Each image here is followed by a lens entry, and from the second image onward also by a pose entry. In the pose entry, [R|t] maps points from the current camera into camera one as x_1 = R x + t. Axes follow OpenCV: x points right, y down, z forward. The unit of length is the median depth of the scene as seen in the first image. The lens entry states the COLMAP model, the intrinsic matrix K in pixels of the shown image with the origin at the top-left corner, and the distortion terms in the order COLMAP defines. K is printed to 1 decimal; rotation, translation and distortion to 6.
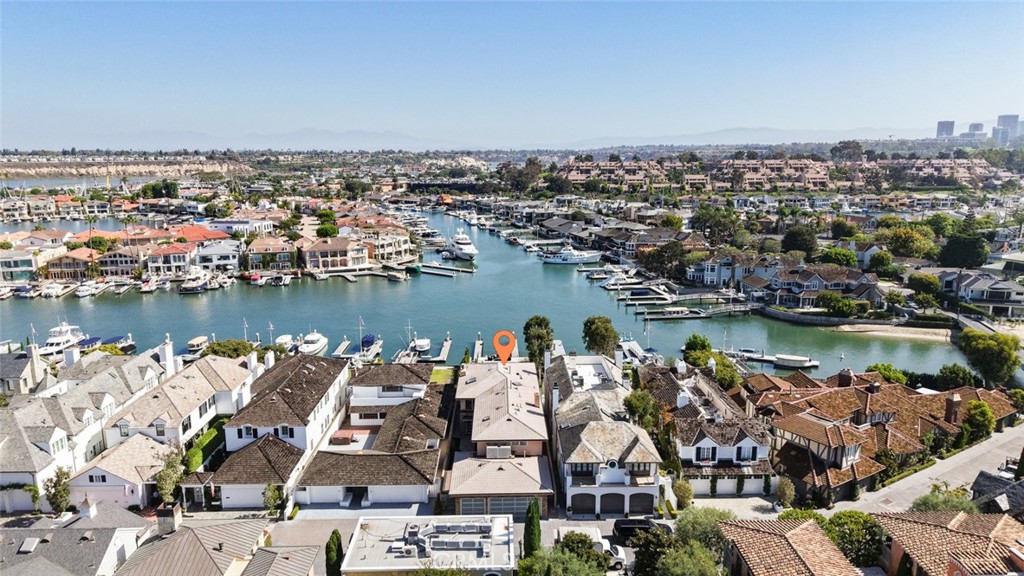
lens RADIAL K [[675.0, 0, 512.0], [0, 675.0, 288.0], [0, 0, 1]] dist [0.076226, -0.087701]
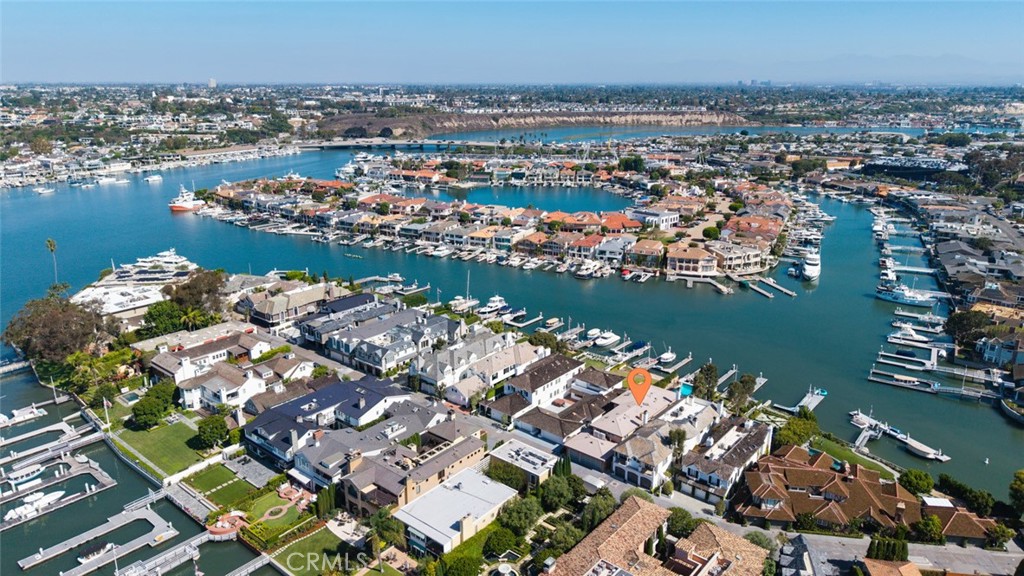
lens RADIAL K [[675.0, 0, 512.0], [0, 675.0, 288.0], [0, 0, 1]] dist [0.076226, -0.087701]
pose [[0.756564, 0.189924, -0.625731, 0.332419], [-0.129740, 0.981467, 0.141030, -0.150142], [0.640919, -0.025516, 0.767184, -0.239606]]
